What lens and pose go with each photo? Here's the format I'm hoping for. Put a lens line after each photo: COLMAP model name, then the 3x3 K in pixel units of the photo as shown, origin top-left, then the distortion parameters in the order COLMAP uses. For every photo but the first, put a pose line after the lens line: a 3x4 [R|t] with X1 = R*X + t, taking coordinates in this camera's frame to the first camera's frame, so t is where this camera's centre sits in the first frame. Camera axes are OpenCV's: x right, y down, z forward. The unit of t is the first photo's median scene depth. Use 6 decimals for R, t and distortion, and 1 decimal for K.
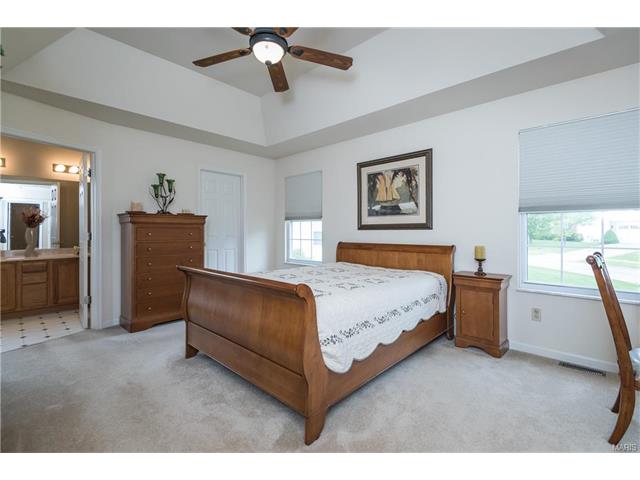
lens RADIAL K [[298.6, 0, 323.0], [0, 298.6, 238.0], [0, 0, 1]] dist [0.029144, -0.012493]
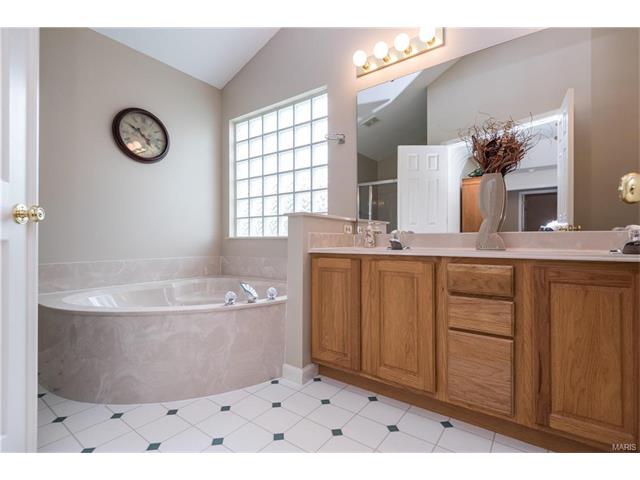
lens RADIAL K [[298.6, 0, 323.9], [0, 298.6, 240.3], [0, 0, 1]] dist [0.029144, -0.012493]
pose [[0.150546, 0.003776, -0.988596, -0.630935], [-0.019411, 0.999811, 0.000863, 0.054764], [0.988412, 0.019060, 0.150591, 0.749583]]
